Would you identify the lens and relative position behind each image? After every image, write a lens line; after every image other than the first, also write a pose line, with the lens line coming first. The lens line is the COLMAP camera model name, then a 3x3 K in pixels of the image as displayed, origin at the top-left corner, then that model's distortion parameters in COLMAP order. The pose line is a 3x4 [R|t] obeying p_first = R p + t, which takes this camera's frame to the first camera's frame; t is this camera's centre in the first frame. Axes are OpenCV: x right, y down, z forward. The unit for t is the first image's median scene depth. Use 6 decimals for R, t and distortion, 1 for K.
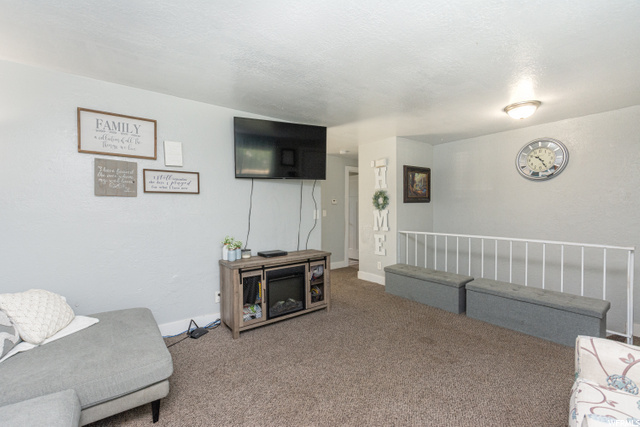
lens RADIAL K [[296.1, 0, 322.3], [0, 296.1, 208.4], [0, 0, 1]] dist [0.000608, -0.001468]
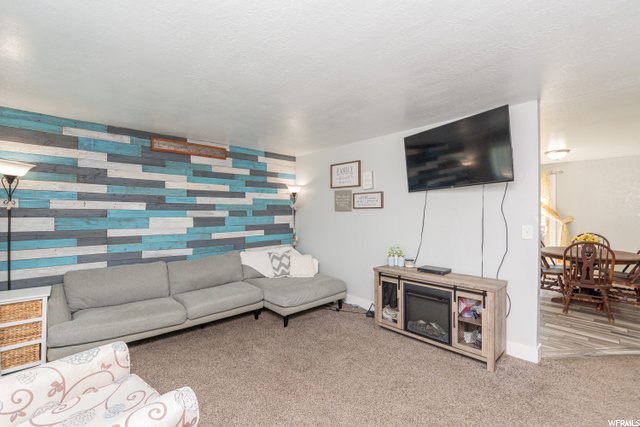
lens RADIAL K [[283.8, 0, 322.8], [0, 283.8, 212.5], [0, 0, 1]] dist [0.003366, -0.001891]
pose [[0.077199, 0.001558, -0.997014, 0.804884], [-0.011070, 0.999938, 0.000705, -0.029722], [0.996954, 0.010982, 0.077211, 0.666547]]
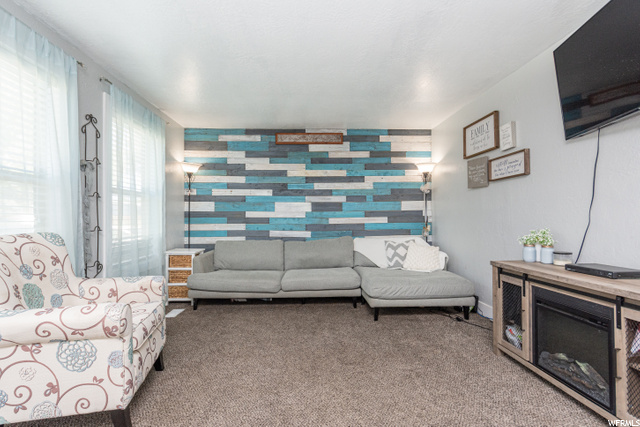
lens RADIAL K [[296.1, 0, 314.8], [0, 296.1, 218.2], [0, 0, 1]] dist [0.000608, -0.001468]
pose [[-0.594740, 0.003644, -0.803910, 0.609174], [0.000791, 0.999992, 0.003948, 0.070372], [0.803918, 0.001712, -0.594738, 1.042808]]
